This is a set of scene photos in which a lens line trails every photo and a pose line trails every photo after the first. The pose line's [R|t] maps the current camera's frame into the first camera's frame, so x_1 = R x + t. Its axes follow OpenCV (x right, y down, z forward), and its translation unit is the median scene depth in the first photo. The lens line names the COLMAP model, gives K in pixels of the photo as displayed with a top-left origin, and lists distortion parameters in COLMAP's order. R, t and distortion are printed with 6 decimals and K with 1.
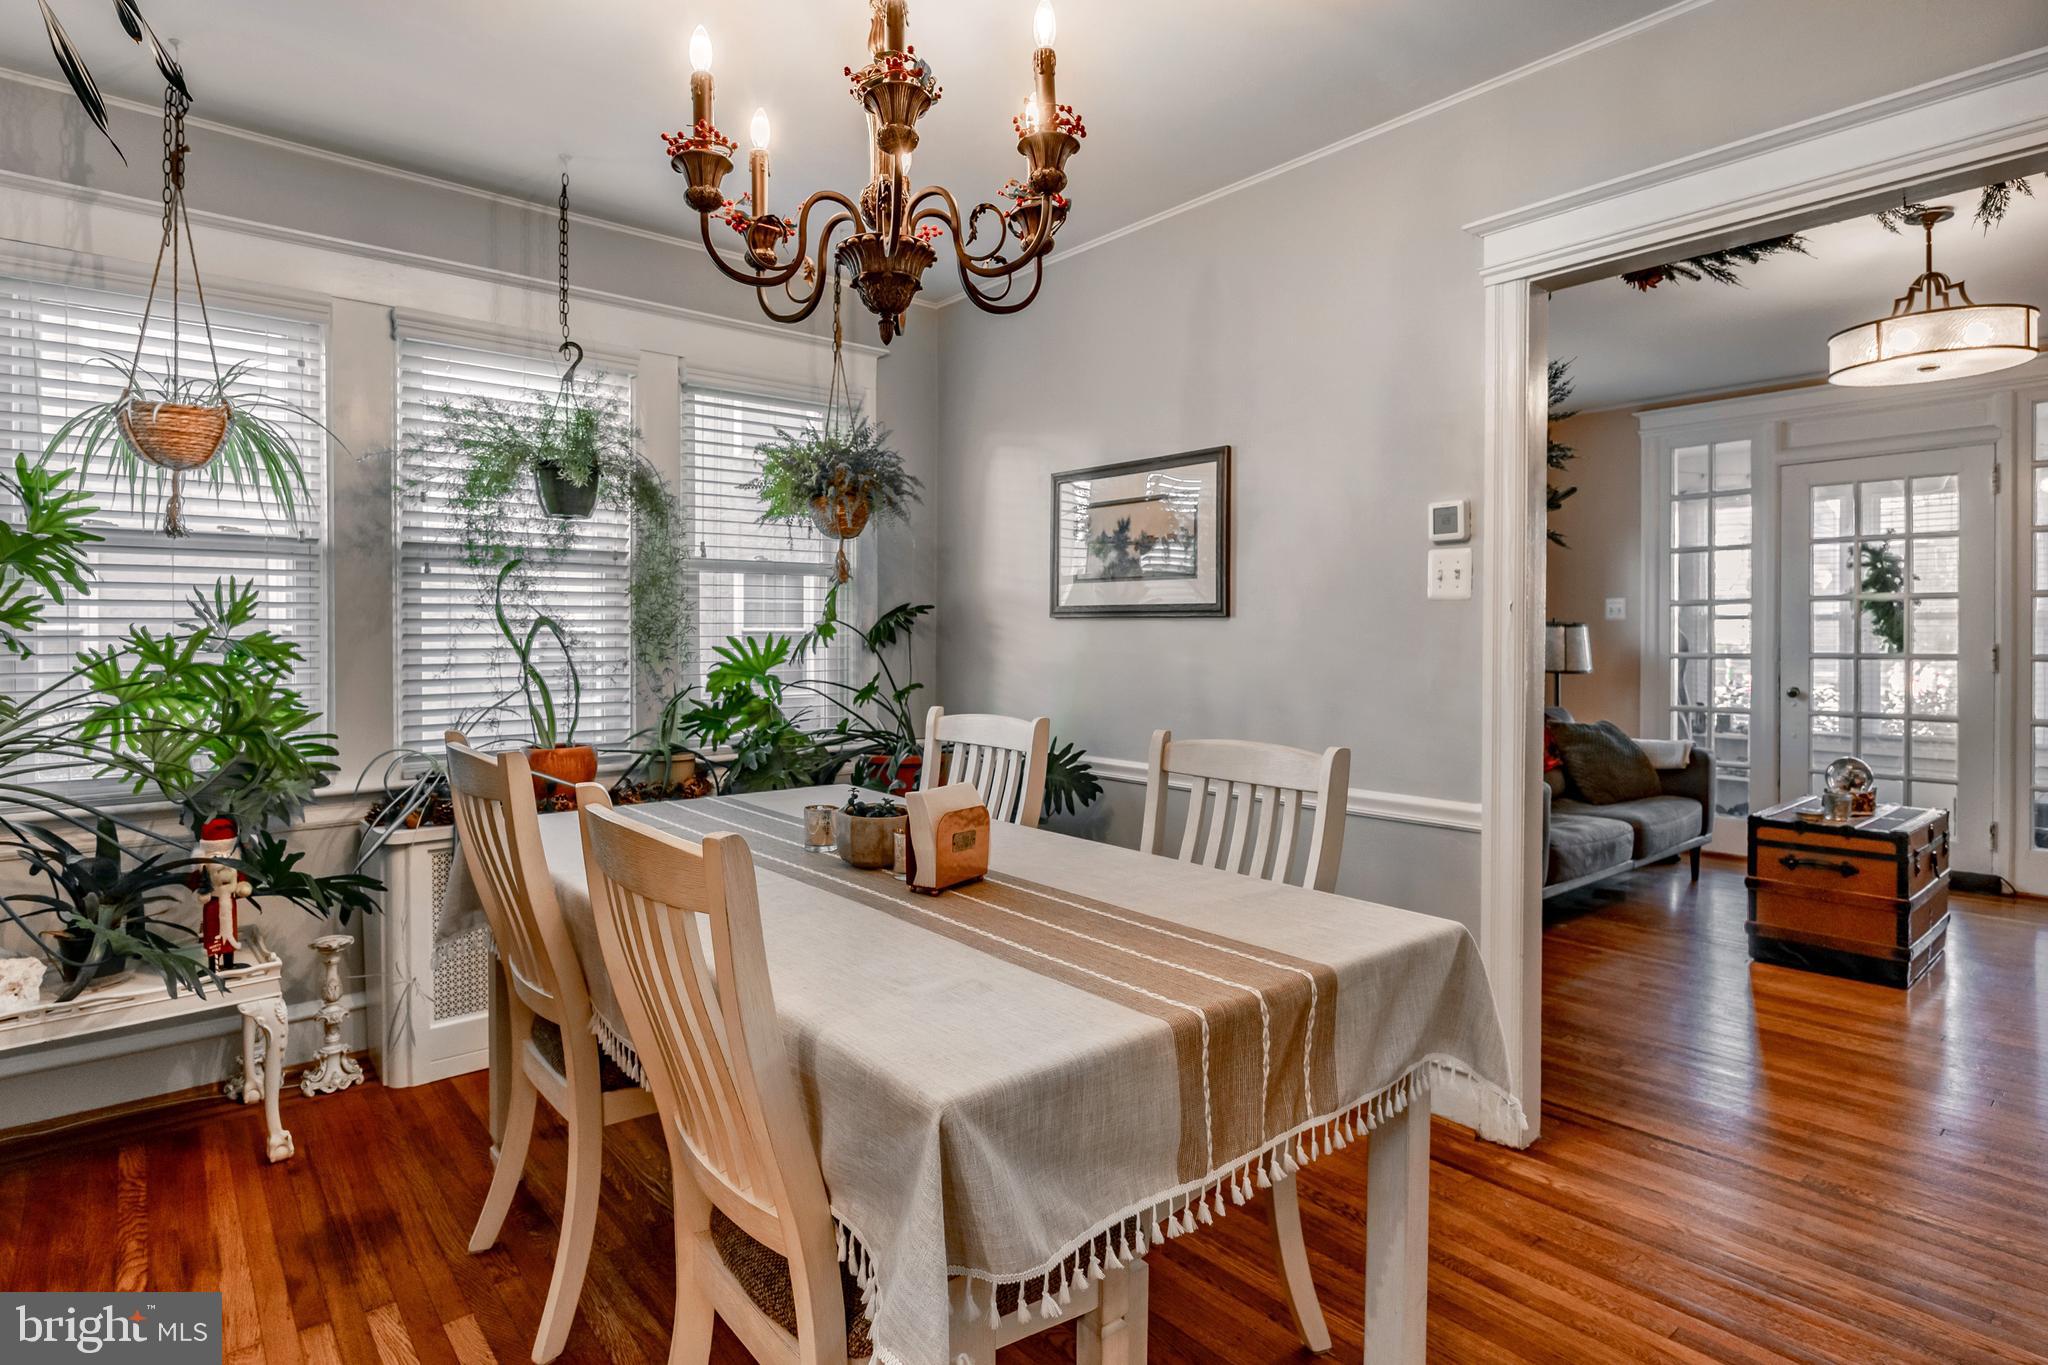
lens RADIAL K [[1073.0, 0, 1045.6], [0, 1073.0, 636.9], [0, 0, 1]] dist [-0.010972, 0.000017]
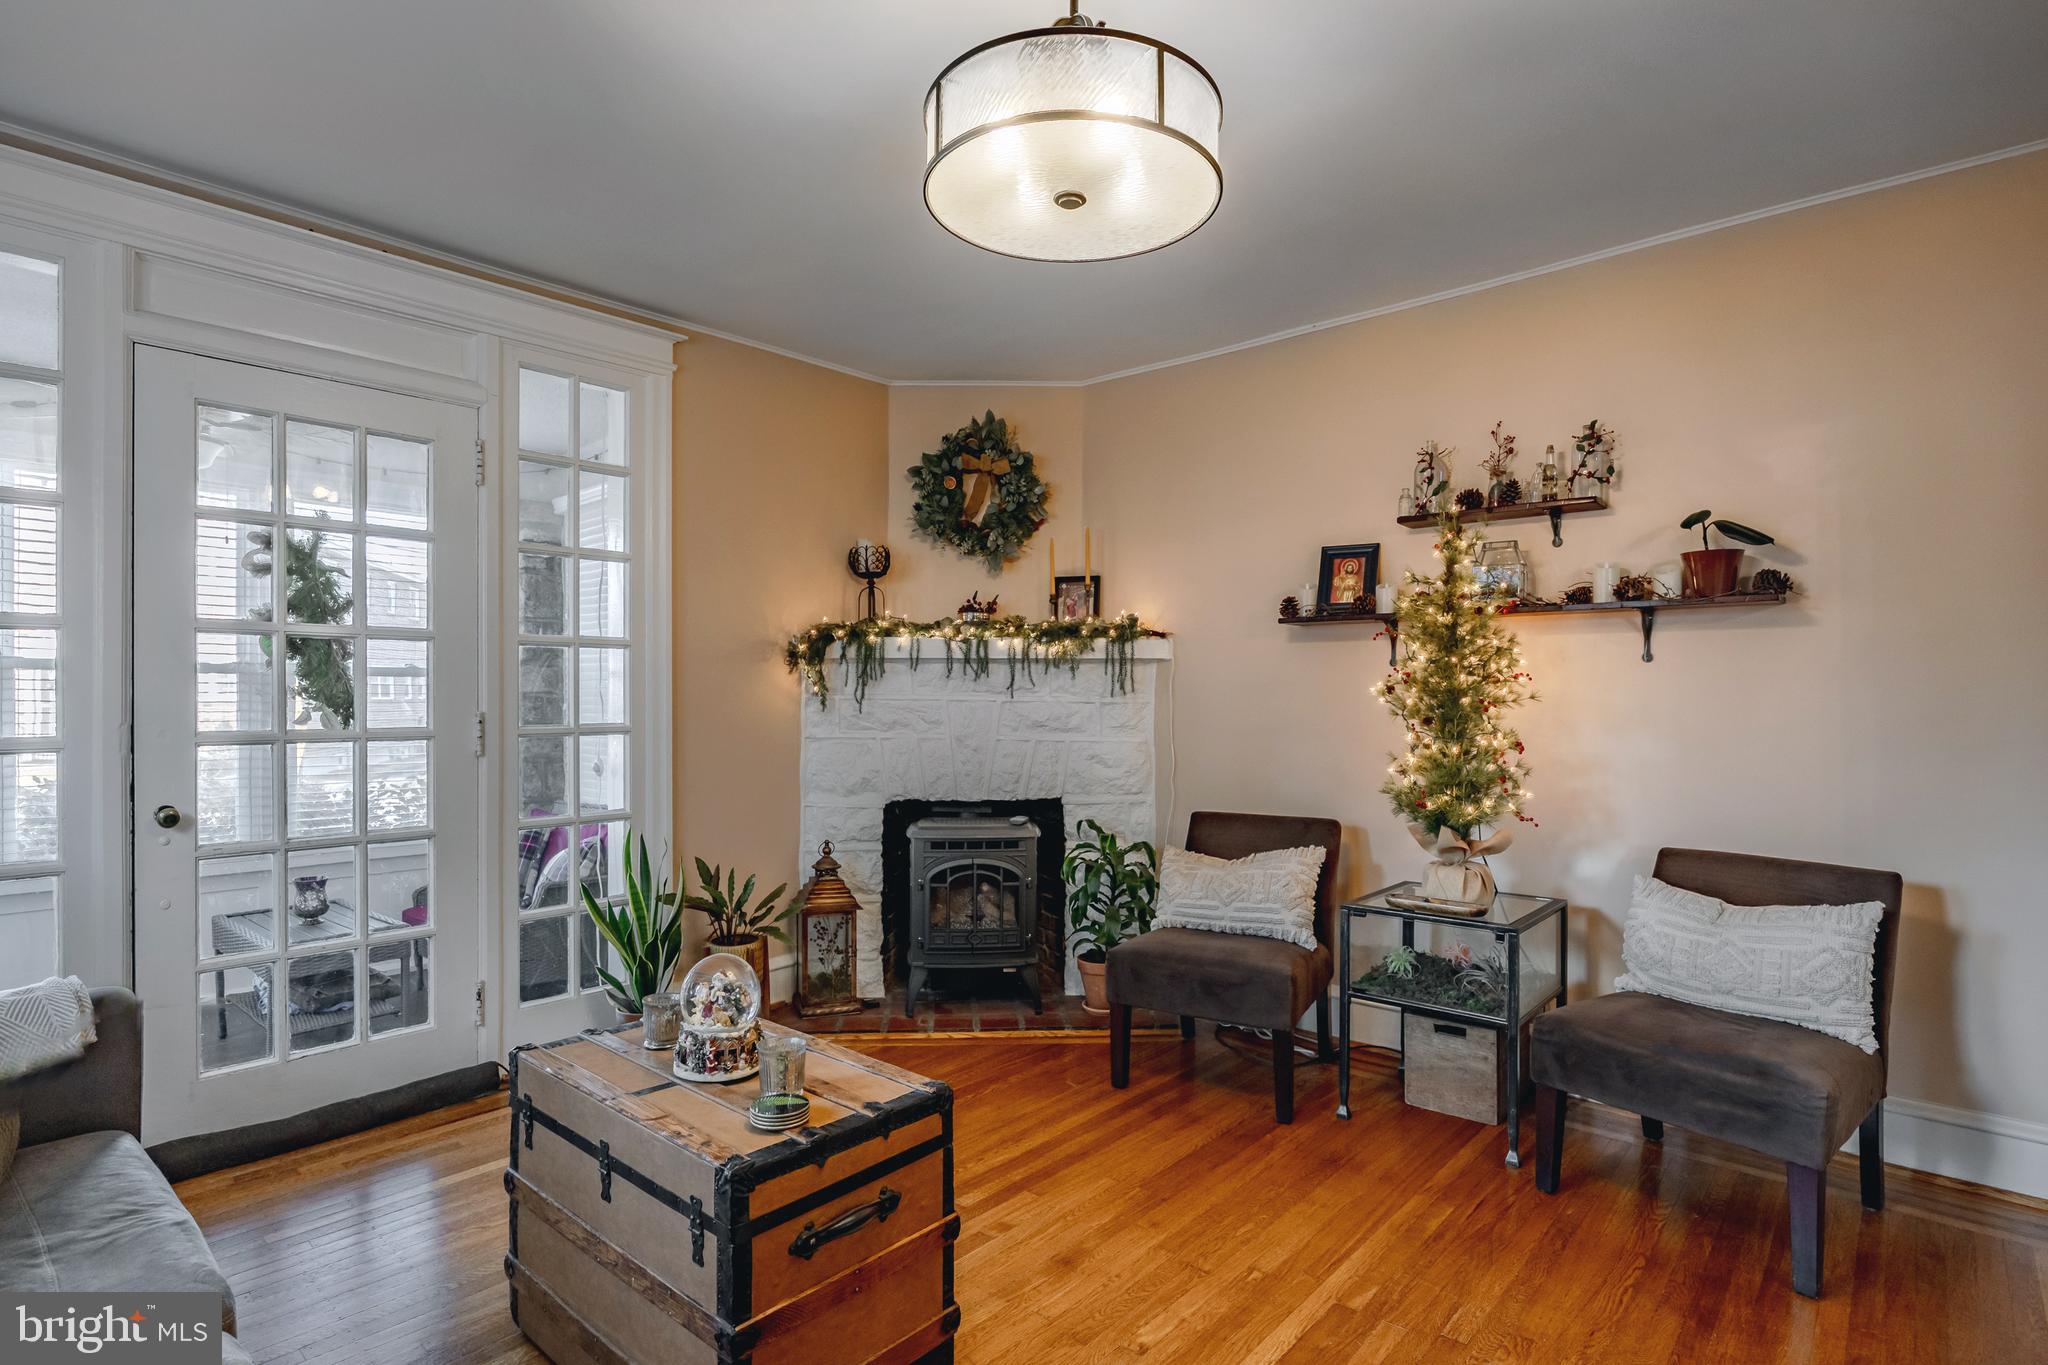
lens RADIAL K [[1073.0, 0, 939.2], [0, 1073.0, 703.1], [0, 0, 1]] dist [-0.010972, 0.000017]
pose [[-0.089206, -0.011368, 0.995948, 0.194061], [-0.006137, 0.999922, 0.010863, -0.007734], [-0.995994, -0.005144, -0.089269, 0.722447]]
